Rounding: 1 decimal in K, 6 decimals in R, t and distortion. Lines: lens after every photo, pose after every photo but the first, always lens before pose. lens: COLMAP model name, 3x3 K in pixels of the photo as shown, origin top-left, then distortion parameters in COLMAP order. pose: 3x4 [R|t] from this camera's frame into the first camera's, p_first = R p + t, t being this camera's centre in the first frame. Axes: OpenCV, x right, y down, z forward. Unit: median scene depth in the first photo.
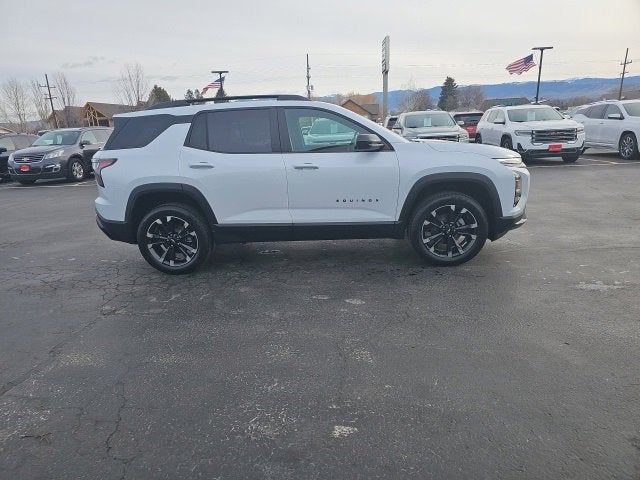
lens RADIAL K [[420.8, 0, 313.8], [0, 420.8, 243.3], [0, 0, 1]] dist [0.055588, -0.041852]
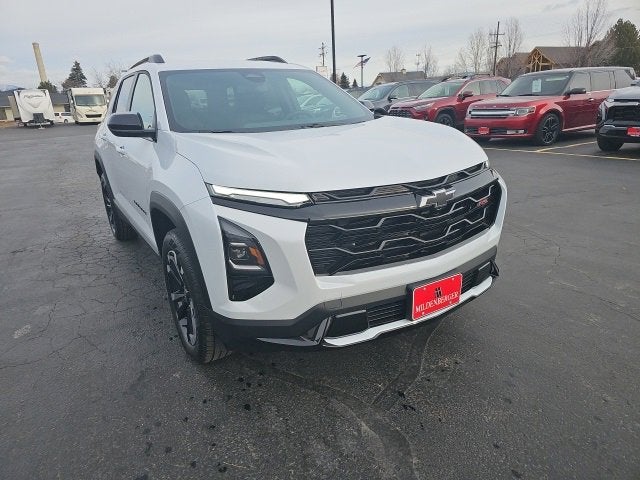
lens RADIAL K [[420.8, 0, 311.7], [0, 420.8, 238.9], [0, 0, 1]] dist [0.055588, -0.041852]
pose [[0.579793, 0.275224, -0.766871, 0.800943], [-0.193824, 0.960790, 0.198280, -0.238121], [0.791374, 0.033677, 0.610404, 0.763480]]
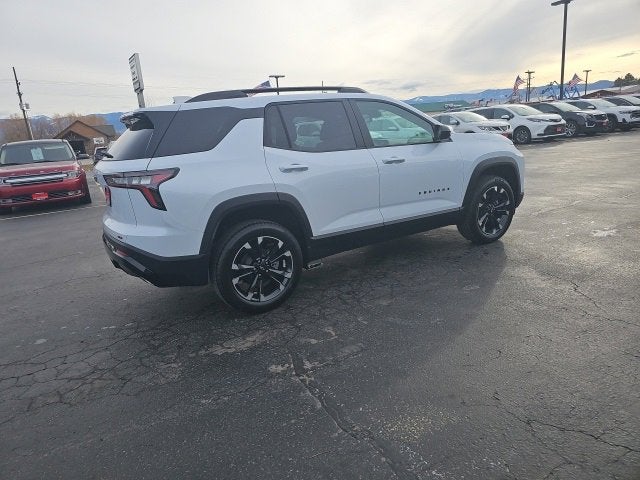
lens RADIAL K [[420.8, 0, 311.0], [0, 420.8, 237.2], [0, 0, 1]] dist [0.055588, -0.041852]
pose [[0.826486, -0.154763, 0.541266, -0.676207], [0.187904, 0.982168, -0.006091, -0.040836], [-0.530672, 0.106740, 0.840829, 0.306574]]
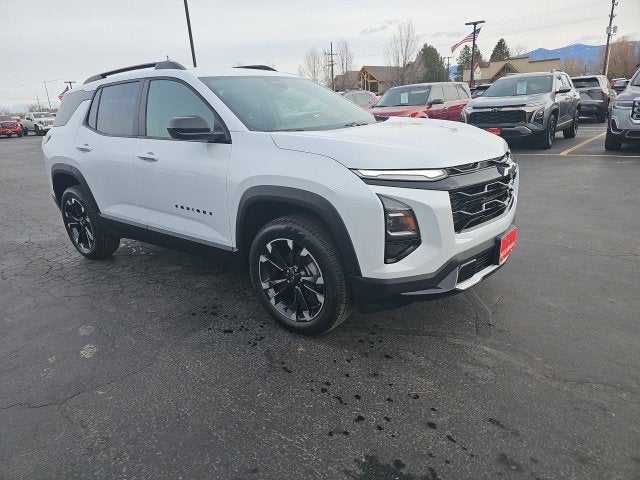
lens RADIAL K [[420.8, 0, 310.2], [0, 420.8, 240.2], [0, 0, 1]] dist [0.055588, -0.041852]
pose [[0.818647, 0.175326, -0.546880, 0.646004], [-0.130999, 0.984164, 0.119418, -0.156476], [0.559157, -0.026120, 0.828650, 0.492361]]
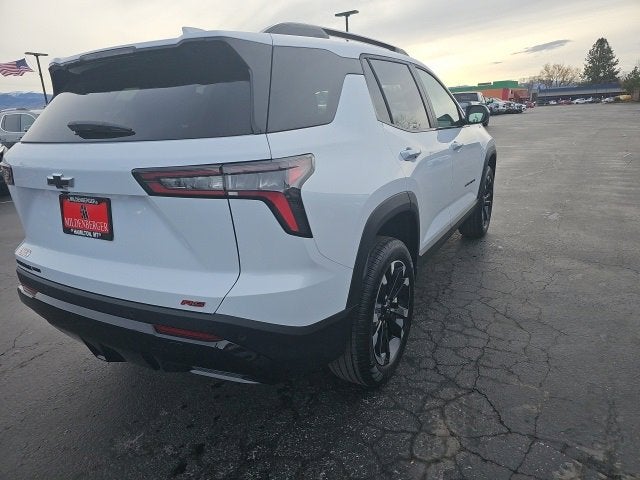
lens RADIAL K [[420.8, 0, 318.2], [0, 420.8, 241.4], [0, 0, 1]] dist [0.055588, -0.041852]
pose [[0.448021, -0.234002, 0.862856, -0.789971], [0.264378, 0.956650, 0.122165, -0.168507], [-0.854038, 0.173388, 0.490464, 0.826859]]
